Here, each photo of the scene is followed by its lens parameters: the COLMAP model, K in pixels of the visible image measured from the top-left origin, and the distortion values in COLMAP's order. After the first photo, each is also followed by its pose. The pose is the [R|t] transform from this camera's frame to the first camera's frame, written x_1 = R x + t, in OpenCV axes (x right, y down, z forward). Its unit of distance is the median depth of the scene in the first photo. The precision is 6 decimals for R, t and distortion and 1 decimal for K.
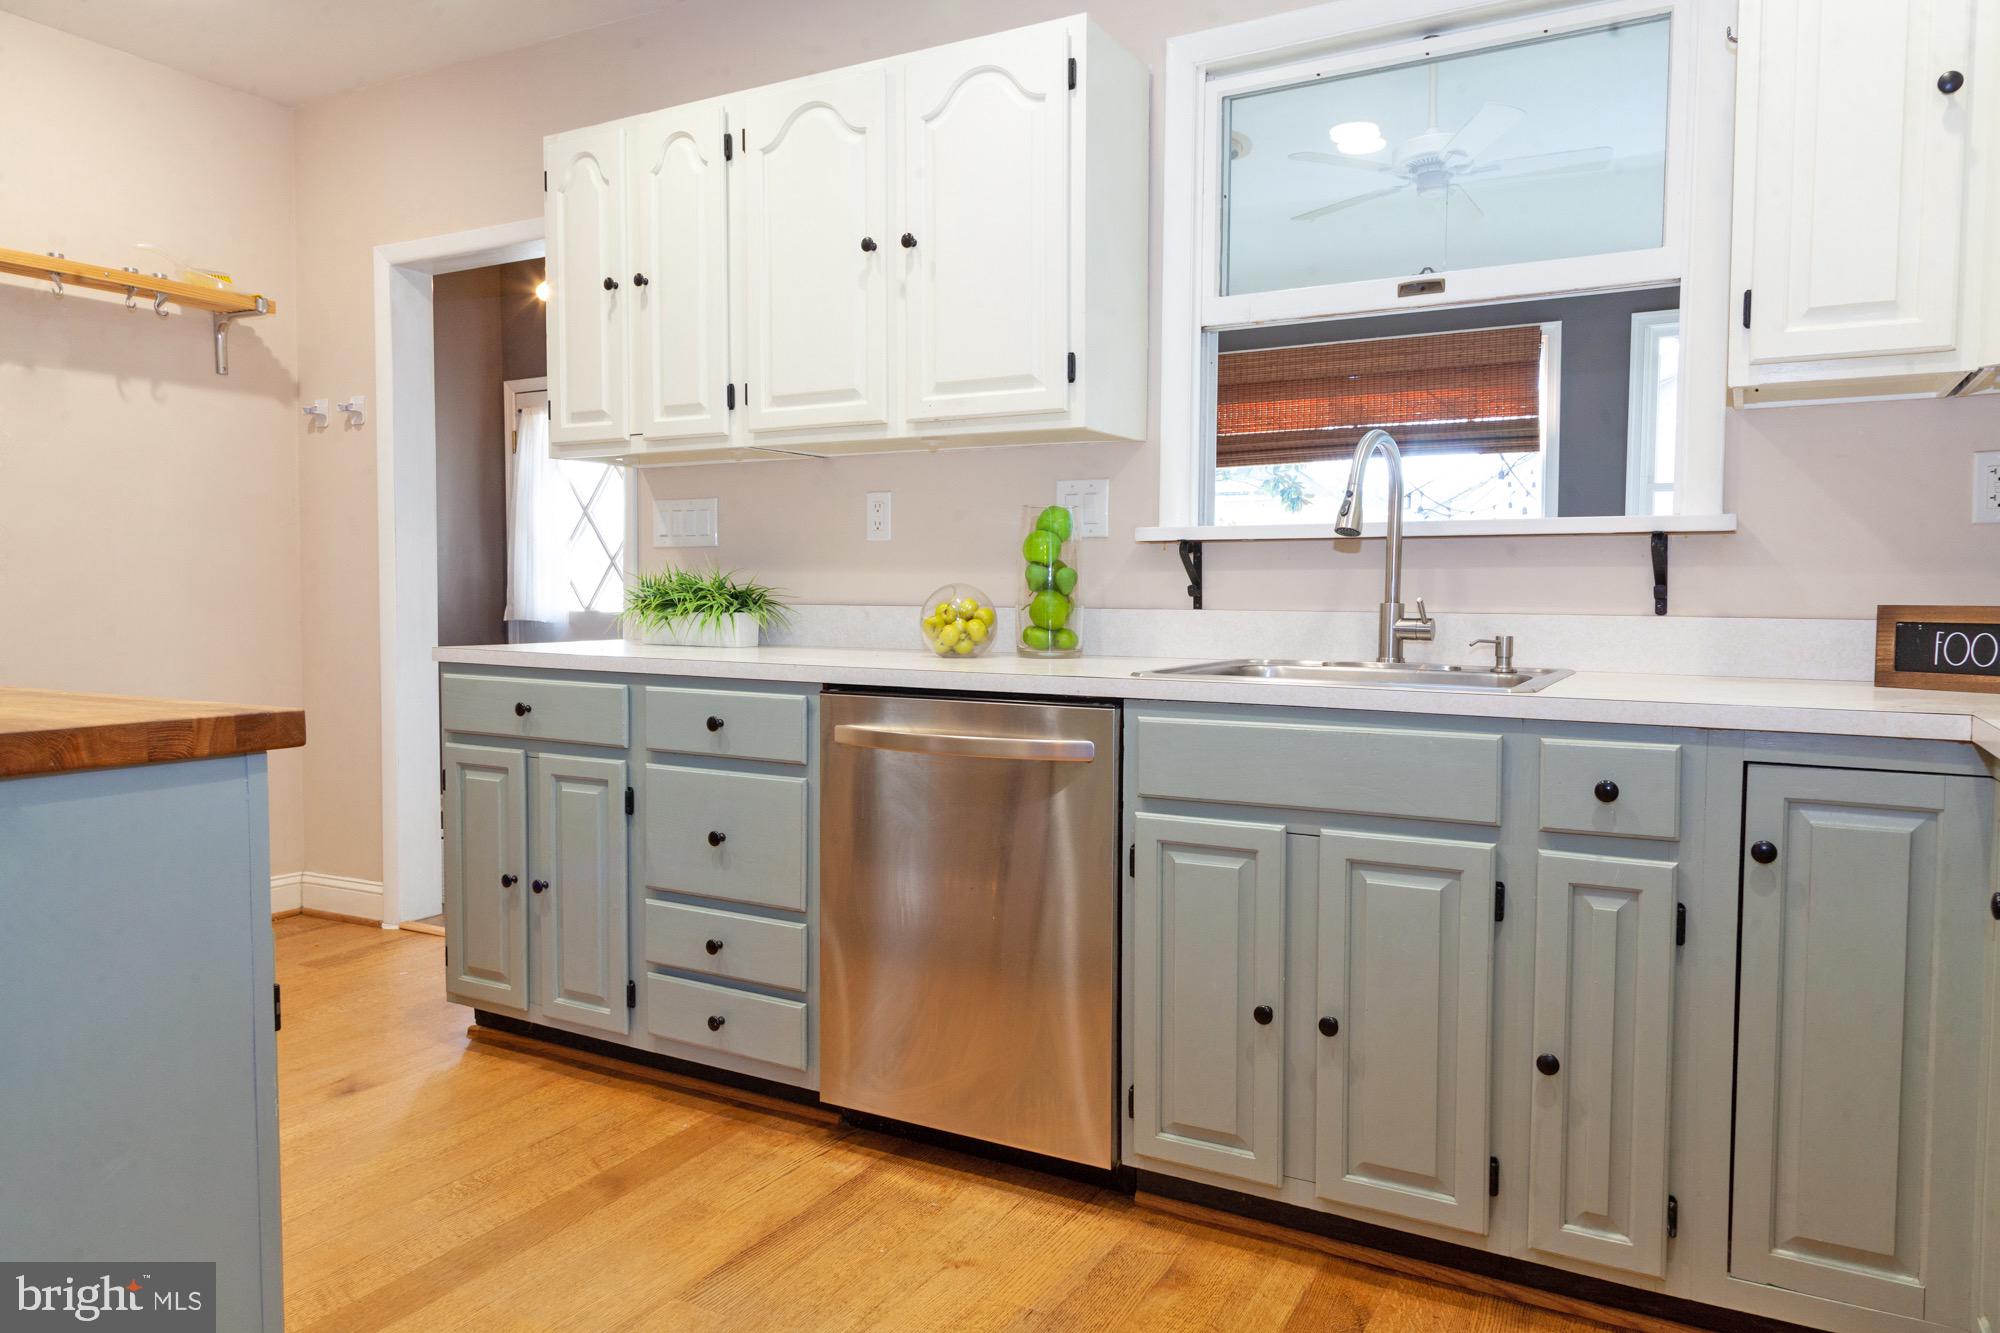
lens RADIAL K [[1324.0, 0, 1000.0], [0, 1324.0, 666.5], [0, 0, 1]] dist [-0.032997, 0.055188]
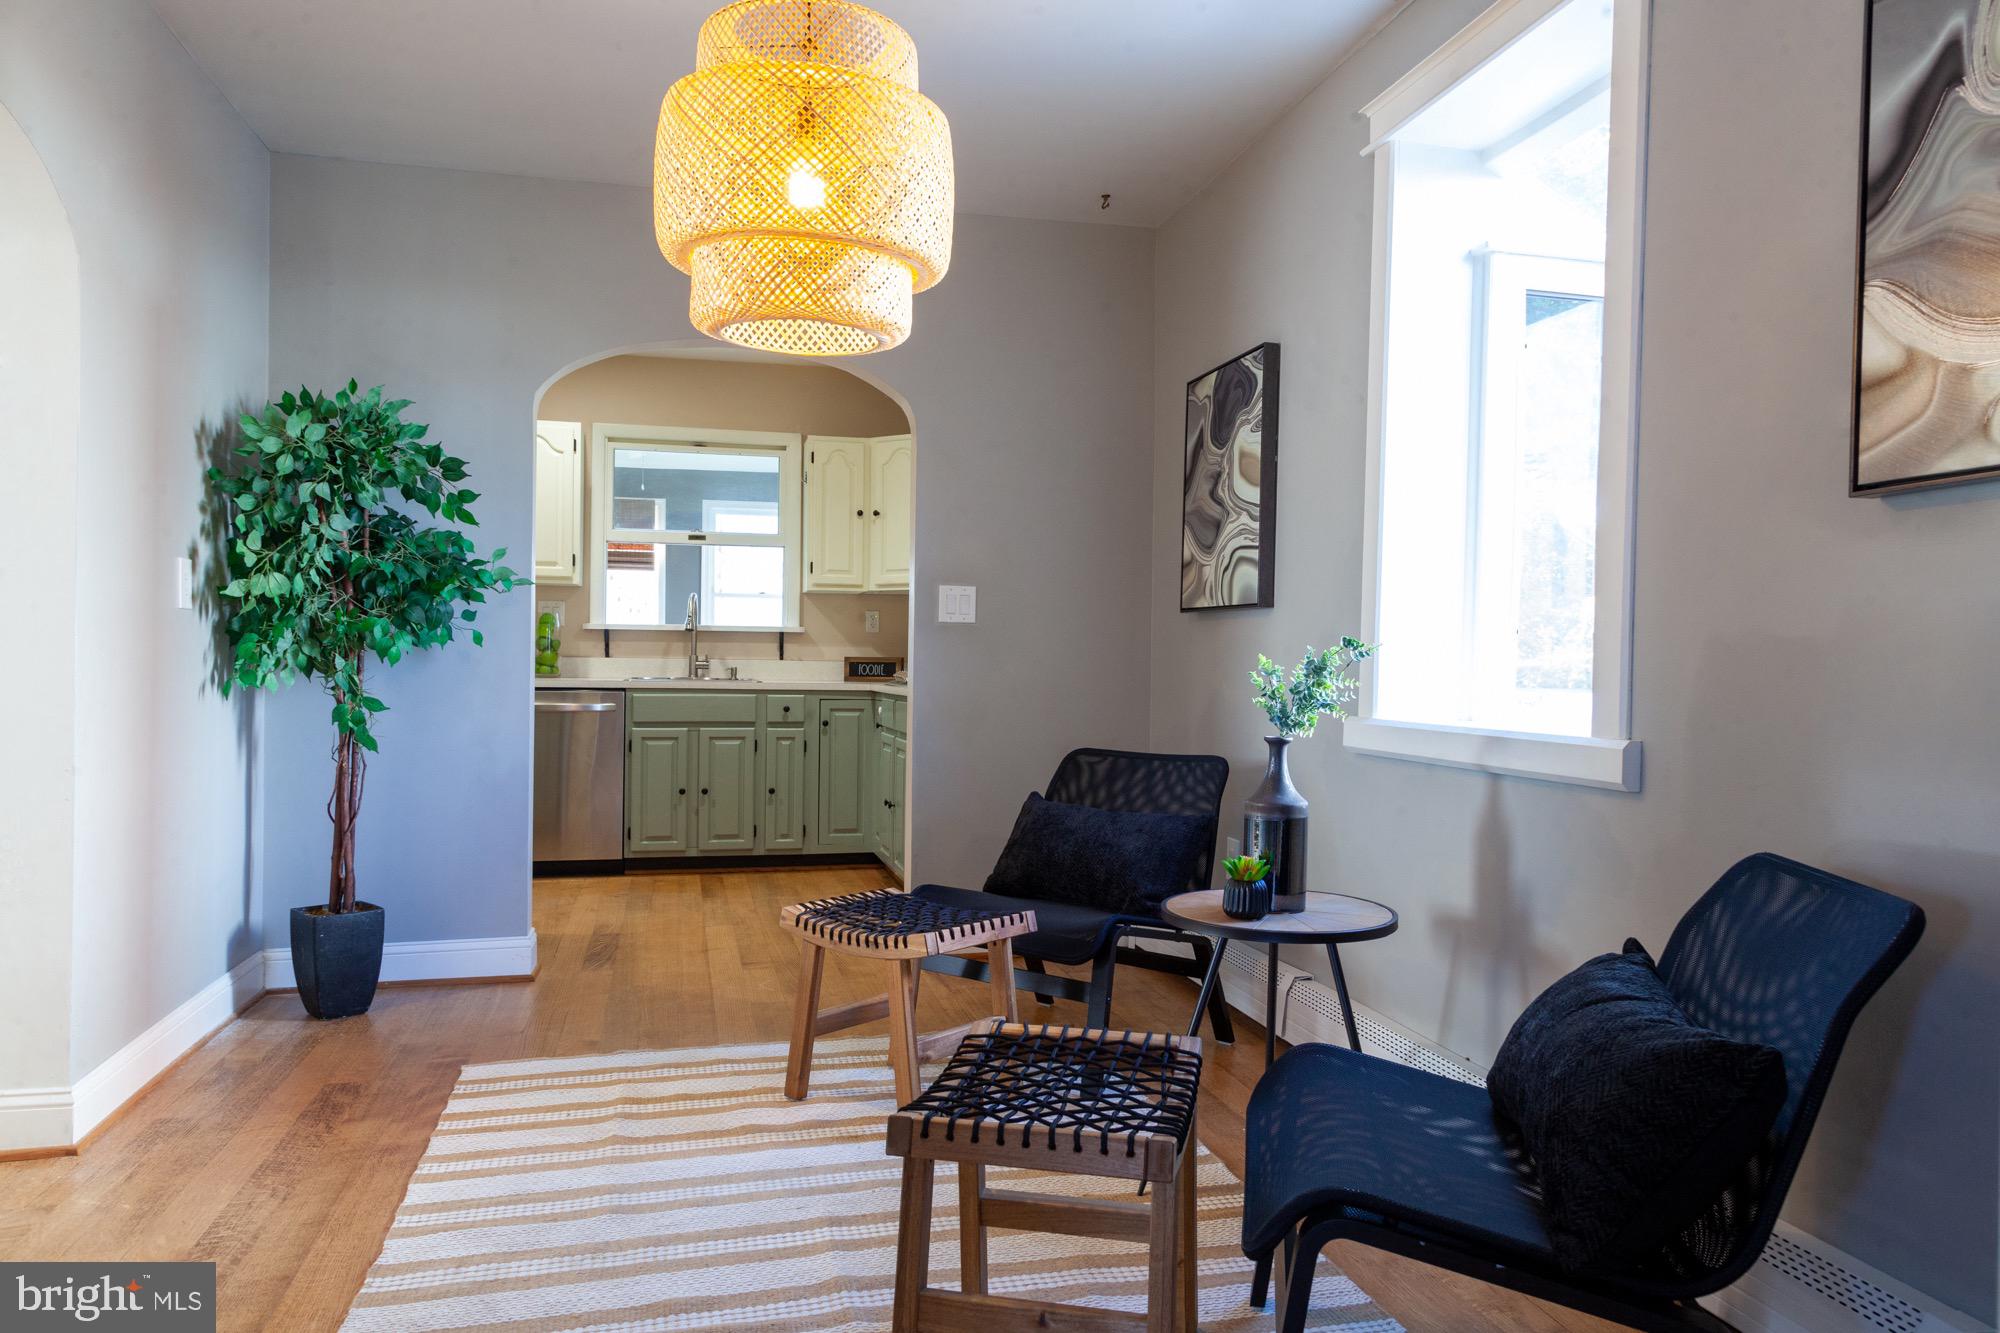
lens RADIAL K [[1335.0, 0, 1000.0], [0, 1335.0, 666.5], [0, 0, 1]] dist [0.004175, -0.000101]
pose [[0.726026, 0.003104, 0.687660, -1.377399], [0.026222, 0.999138, -0.032195, 0.096451], [-0.687167, 0.041406, 0.725319, -1.729945]]
